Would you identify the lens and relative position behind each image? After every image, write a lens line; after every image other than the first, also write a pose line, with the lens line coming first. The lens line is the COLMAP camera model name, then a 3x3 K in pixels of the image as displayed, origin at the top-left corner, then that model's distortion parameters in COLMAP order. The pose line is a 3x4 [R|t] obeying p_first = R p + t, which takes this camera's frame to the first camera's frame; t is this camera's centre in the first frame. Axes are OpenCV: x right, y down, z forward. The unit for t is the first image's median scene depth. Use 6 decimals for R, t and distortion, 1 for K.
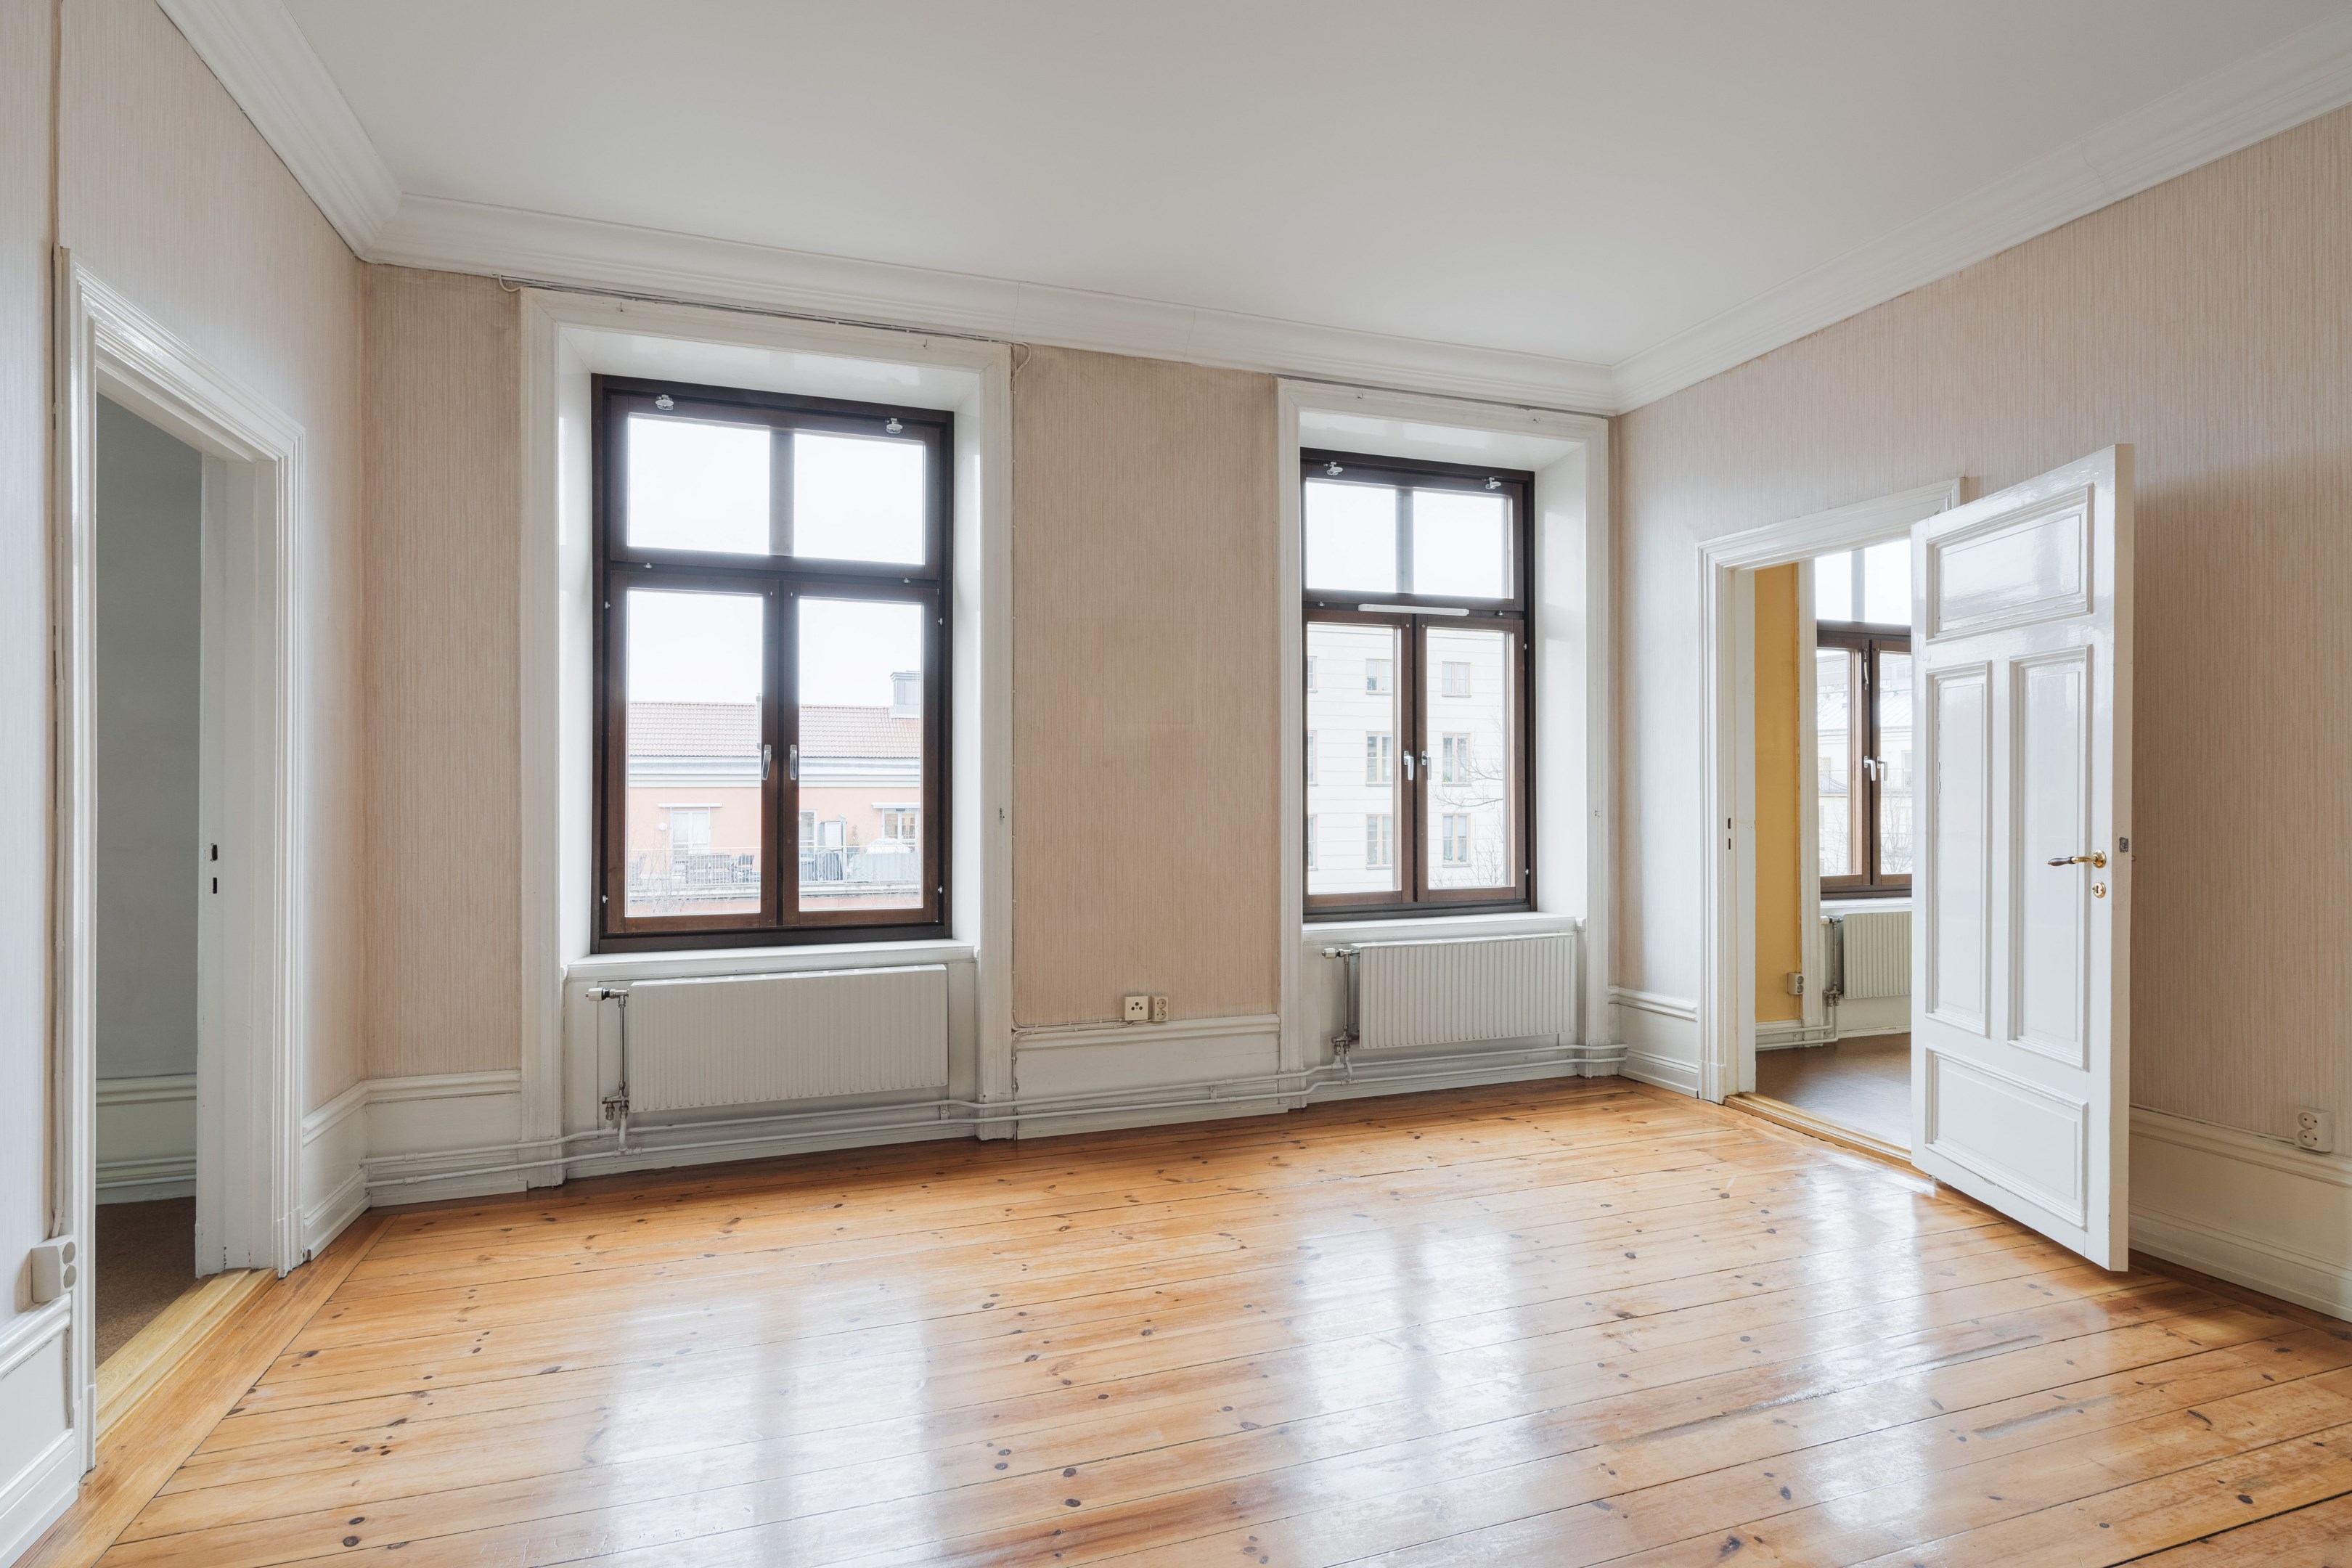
lens RADIAL K [[1176.8, 0, 1171.3], [0, 1176.8, 777.7], [0, 0, 1]] dist [-0.006407, 0.002181]
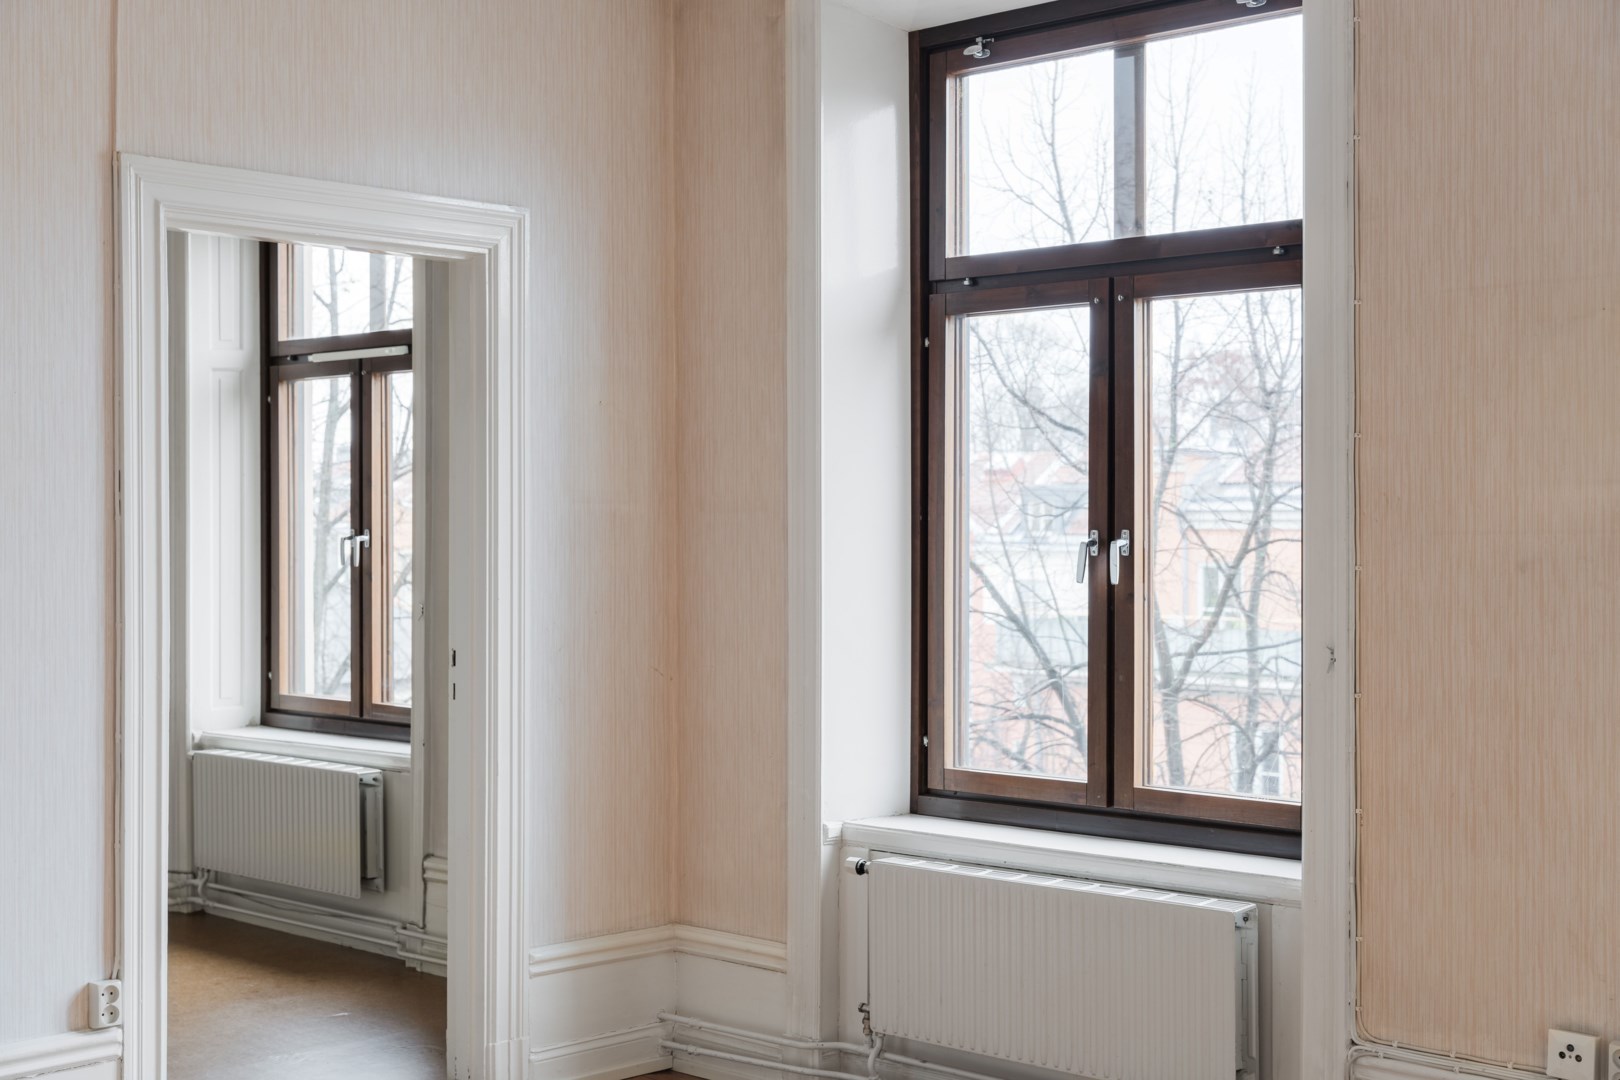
lens RADIAL K [[2118.0, 0, 809.8], [0, 2118.0, 530.2], [0, 0, 1]] dist [0.013410, 0.000000]
pose [[0.460561, 0.001200, -0.887627, 0.655966], [0.009350, 0.999937, 0.006203, -0.037865], [0.887579, -0.011156, 0.460521, 0.318181]]
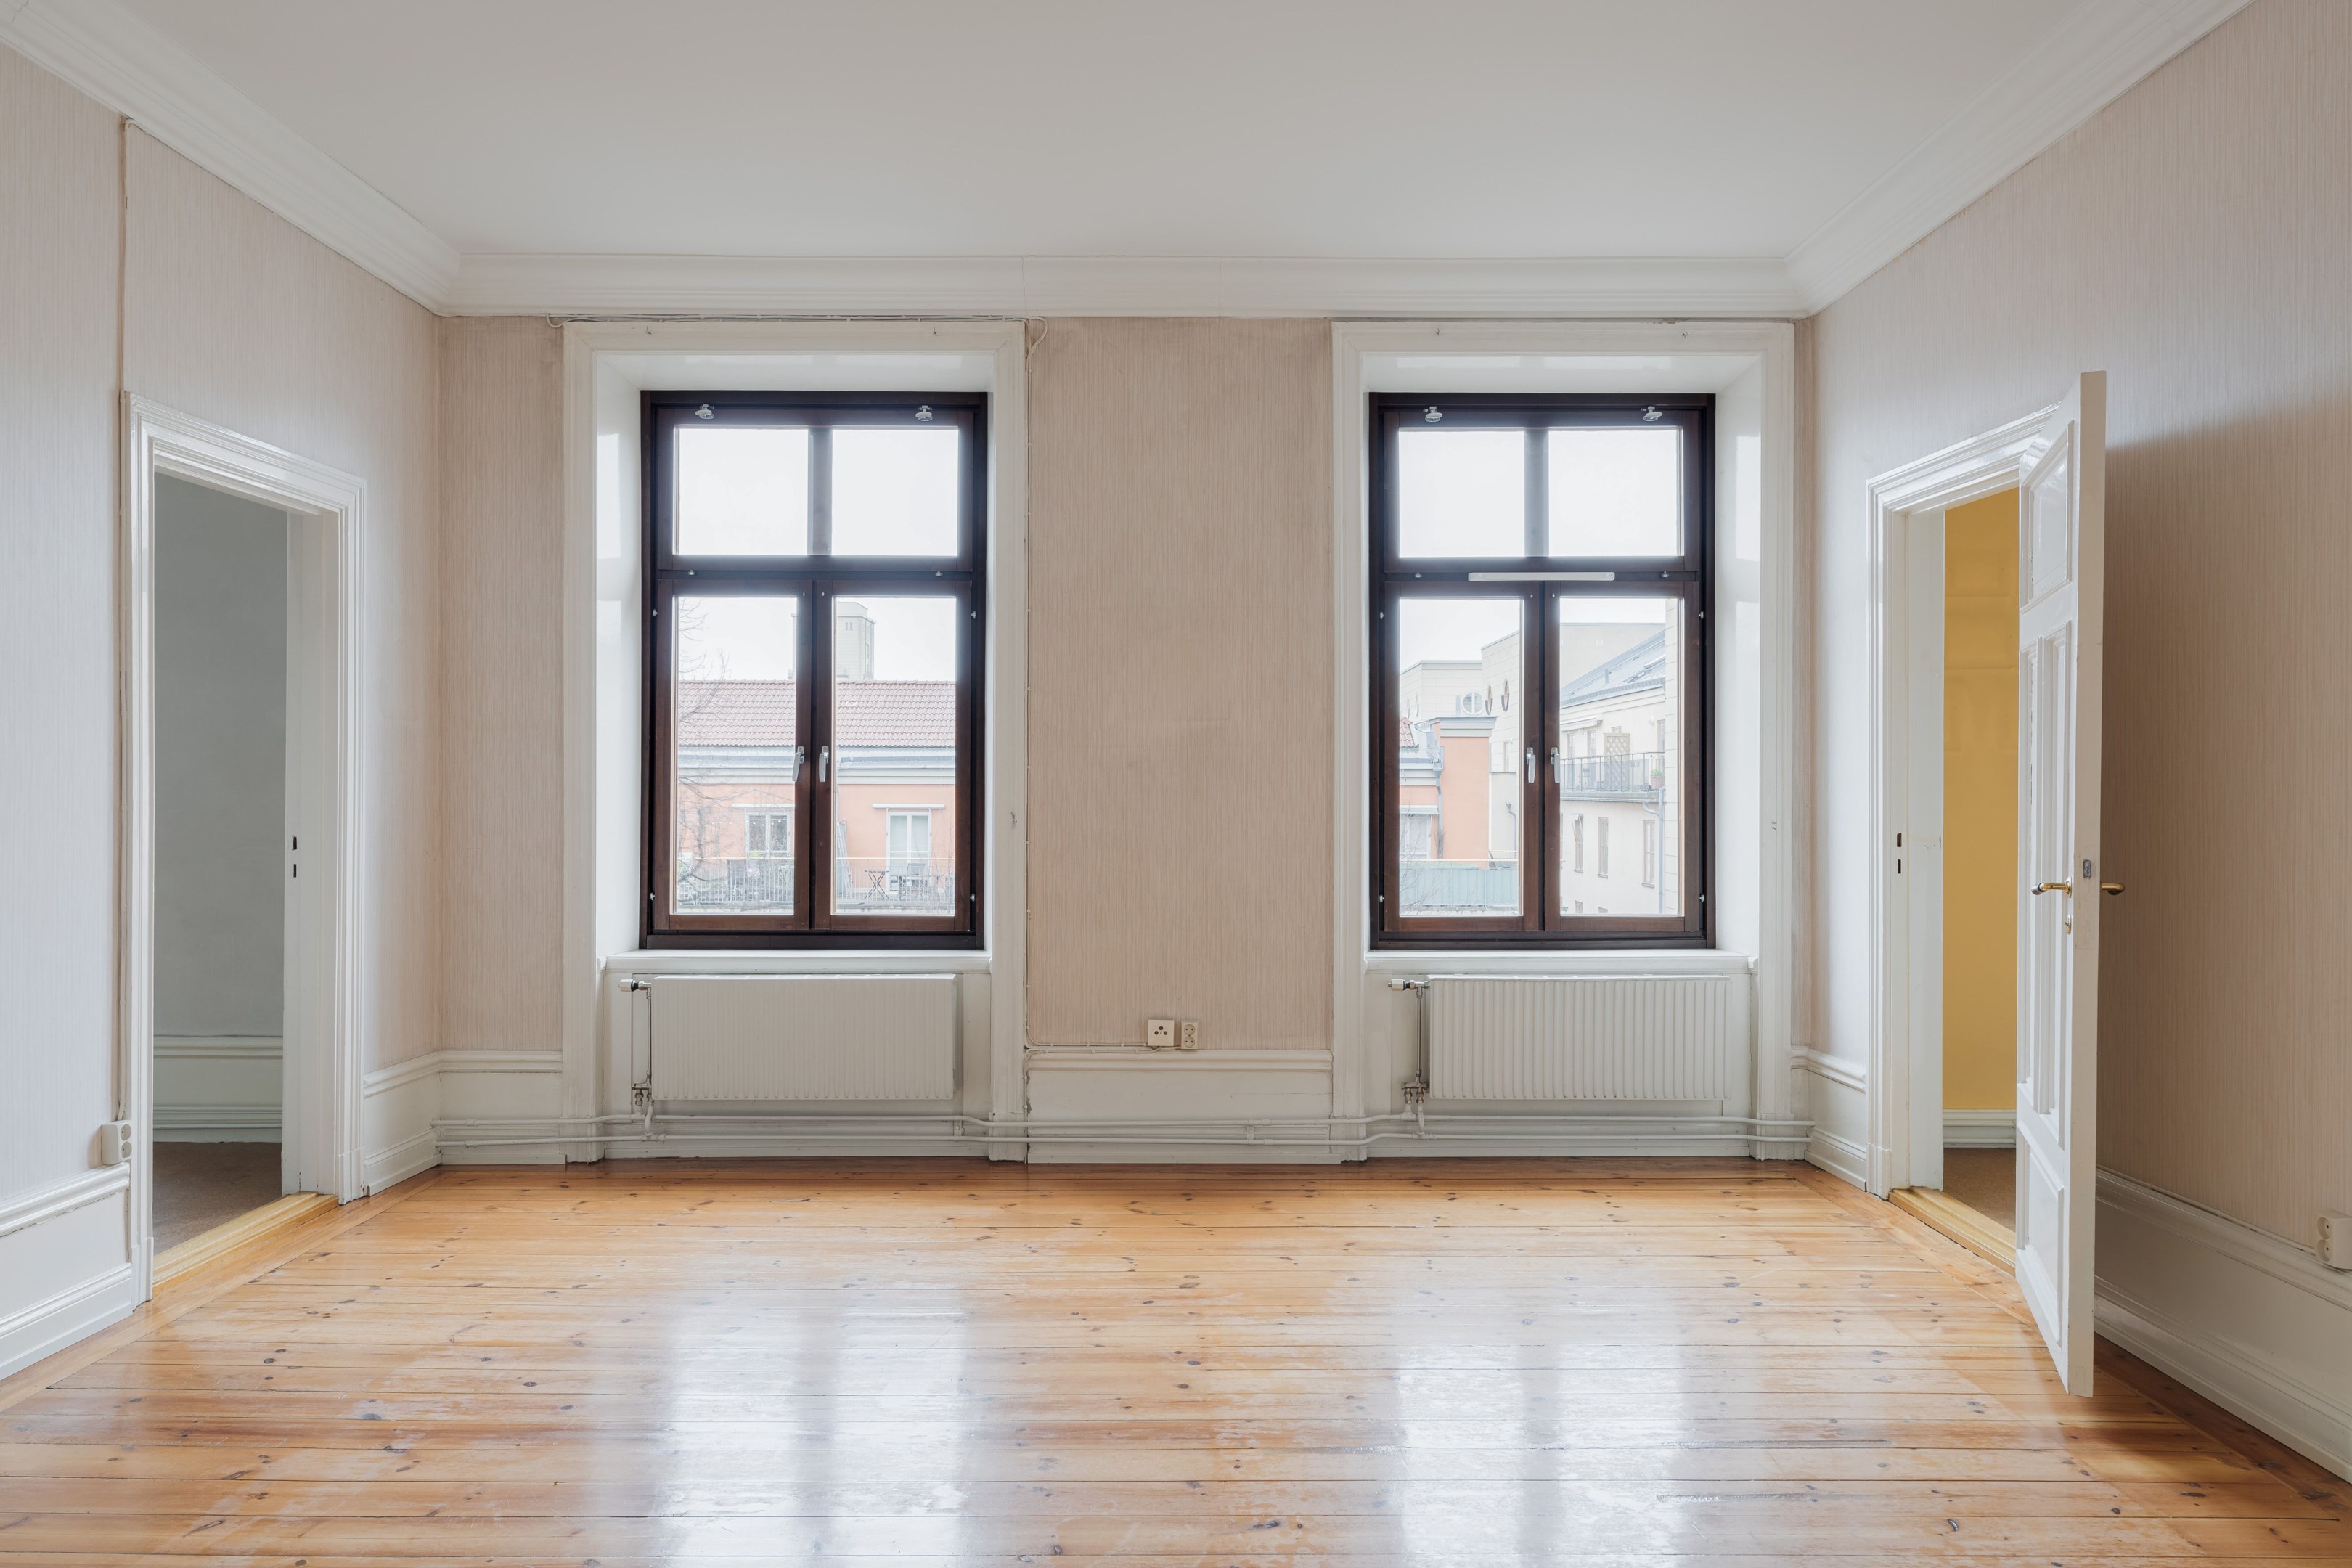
lens RADIAL K [[1584.8, 0, 1167.8], [0, 1584.8, 774.2], [0, 0, 1]] dist [-0.005561, 0.002702]
pose [[0.943845, 0.000721, -0.330388, 0.402604], [-0.000388, 0.999999, 0.001075, -0.006275], [0.330389, -0.000887, 0.943845, -0.166162]]
